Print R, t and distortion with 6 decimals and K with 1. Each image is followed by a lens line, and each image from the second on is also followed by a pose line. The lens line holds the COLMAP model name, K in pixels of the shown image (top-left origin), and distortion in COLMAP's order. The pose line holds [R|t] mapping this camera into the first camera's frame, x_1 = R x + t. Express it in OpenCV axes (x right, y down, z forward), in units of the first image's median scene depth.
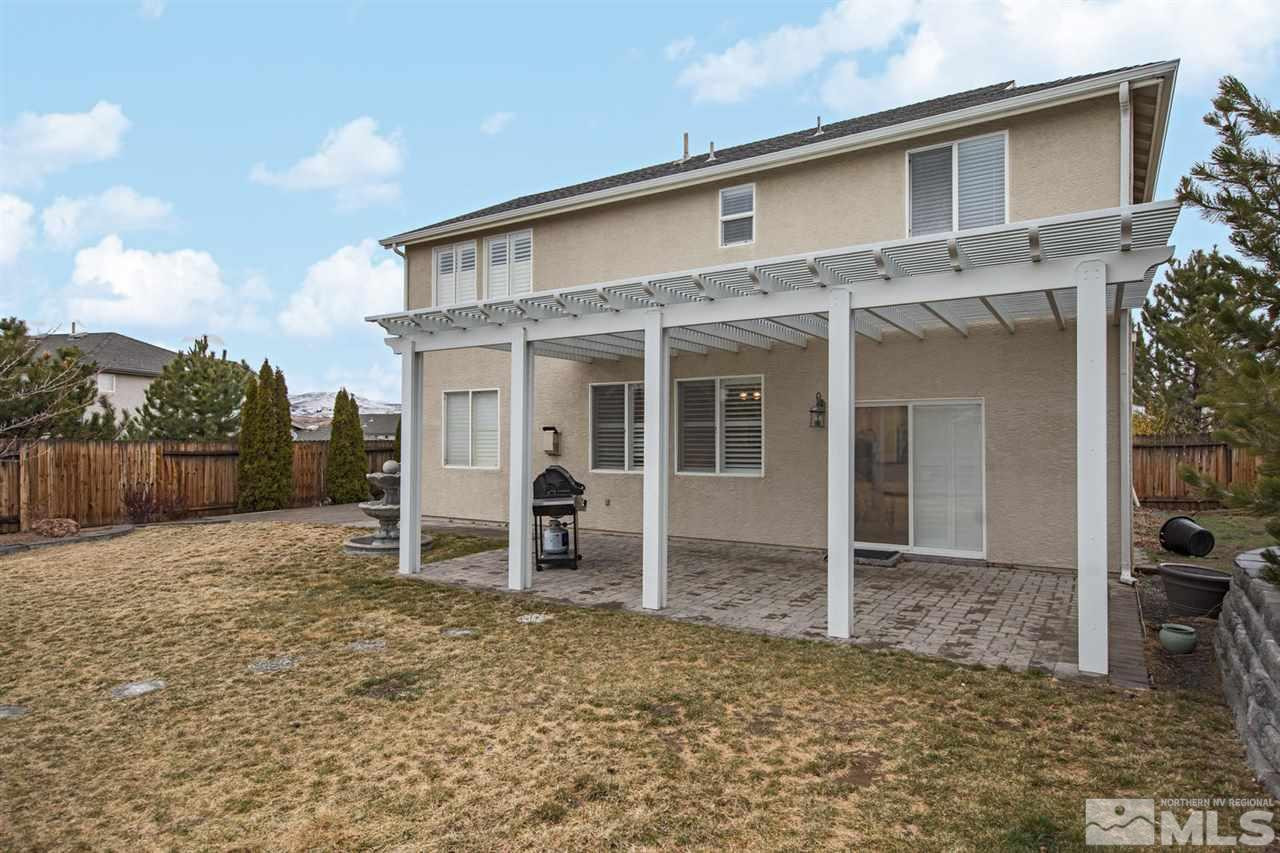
lens RADIAL K [[738.4, 0, 641.9], [0, 738.4, 430.9], [0, 0, 1]] dist [0.001696, 0.000156]
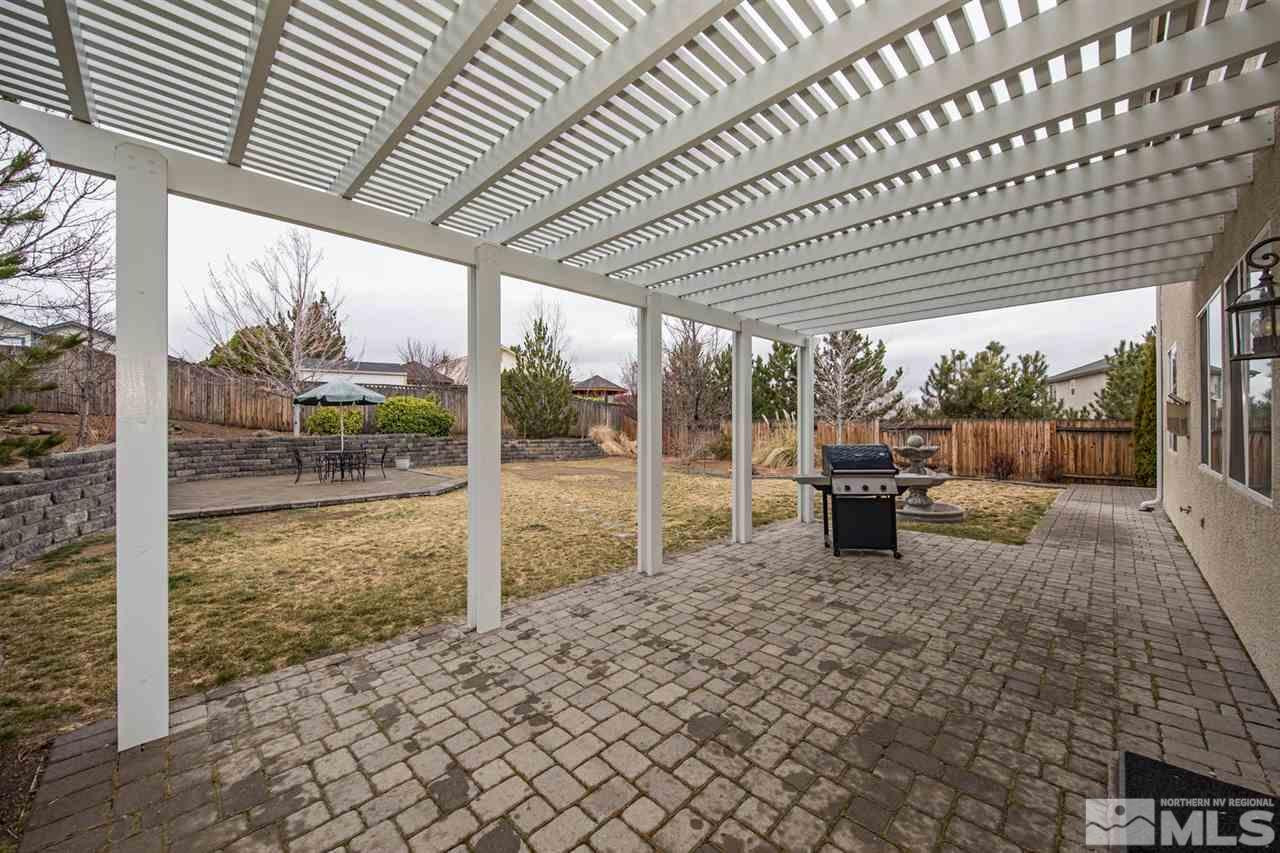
lens RADIAL K [[475.1, 0, 643.6], [0, 475.1, 422.4], [0, 0, 1]] dist [-0.000122, 0.000009]
pose [[-0.210464, 0.002032, -0.977599, 0.307296], [0.015686, 0.999876, -0.001299, 0.009517], [0.977476, -0.015608, -0.210470, 0.504860]]
